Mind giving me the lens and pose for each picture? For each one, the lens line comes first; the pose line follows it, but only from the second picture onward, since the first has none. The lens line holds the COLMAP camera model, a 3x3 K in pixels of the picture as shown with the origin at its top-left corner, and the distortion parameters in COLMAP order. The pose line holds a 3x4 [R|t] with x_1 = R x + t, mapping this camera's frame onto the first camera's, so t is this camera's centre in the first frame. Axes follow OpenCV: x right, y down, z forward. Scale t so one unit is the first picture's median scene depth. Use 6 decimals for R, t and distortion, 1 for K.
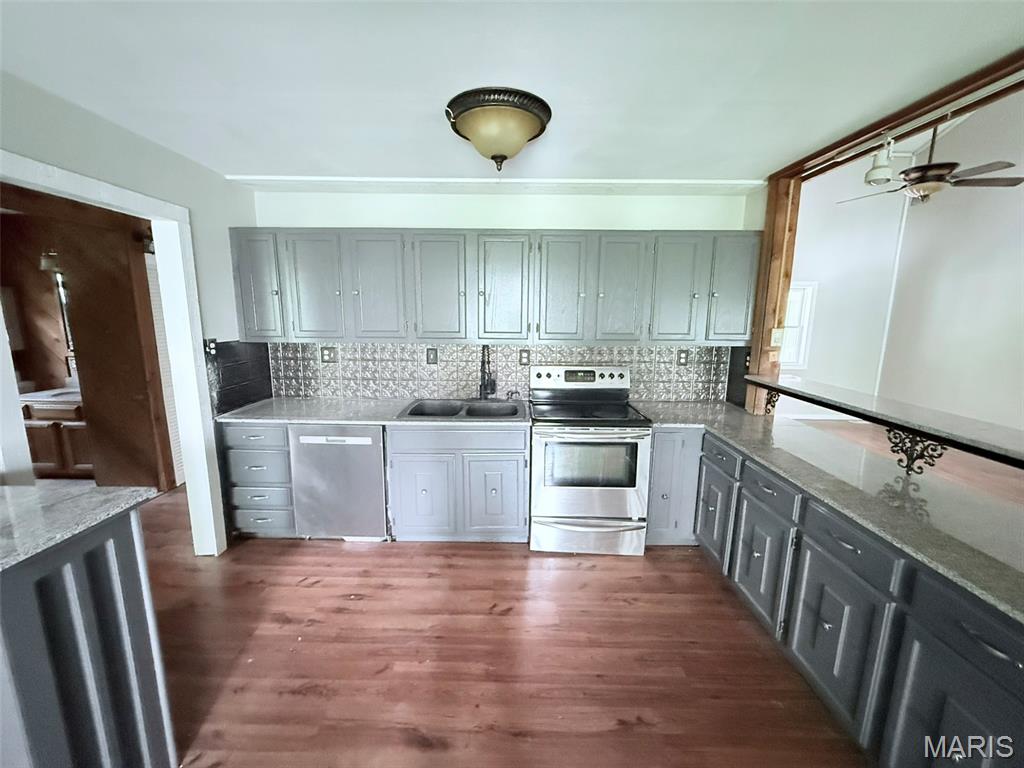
lens RADIAL K [[408.9, 0, 511.1], [0, 408.9, 382.8], [0, 0, 1]] dist [0.000806, -0.000080]
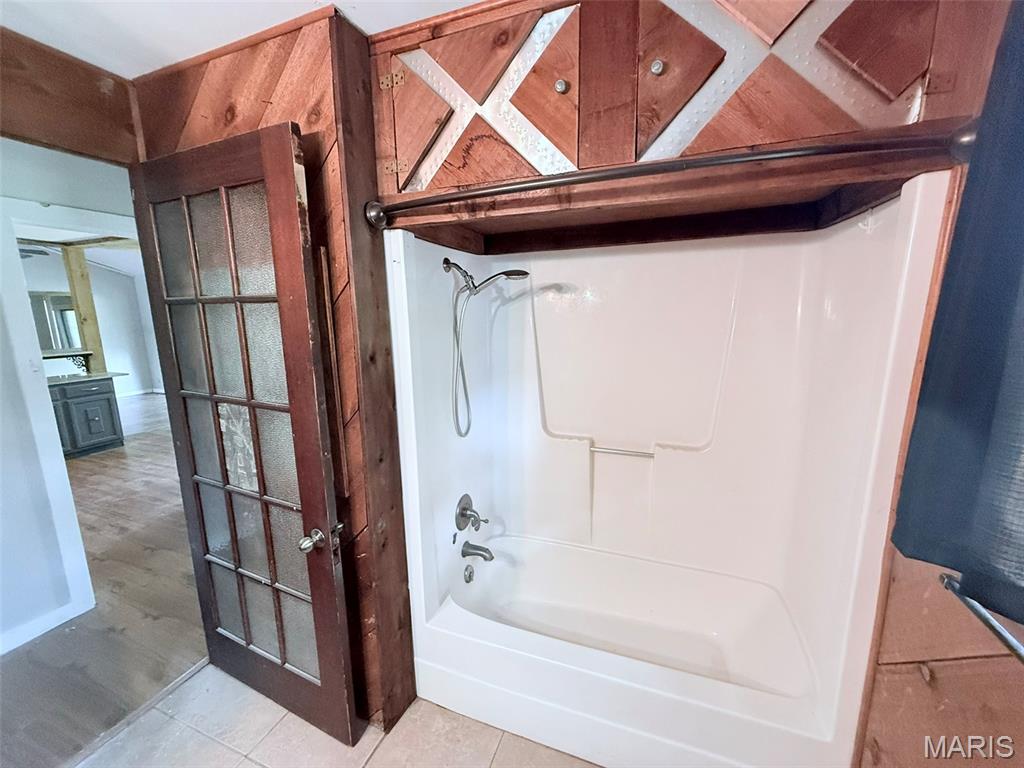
lens RADIAL K [[408.9, 0, 511.1], [0, 408.9, 382.8], [0, 0, 1]] dist [0.000806, -0.000080]
pose [[-0.937486, -0.057507, 0.343238, -1.804915], [0.061810, 0.943061, 0.326825, -0.240617], [-0.342490, 0.327610, -0.880552, 1.273608]]
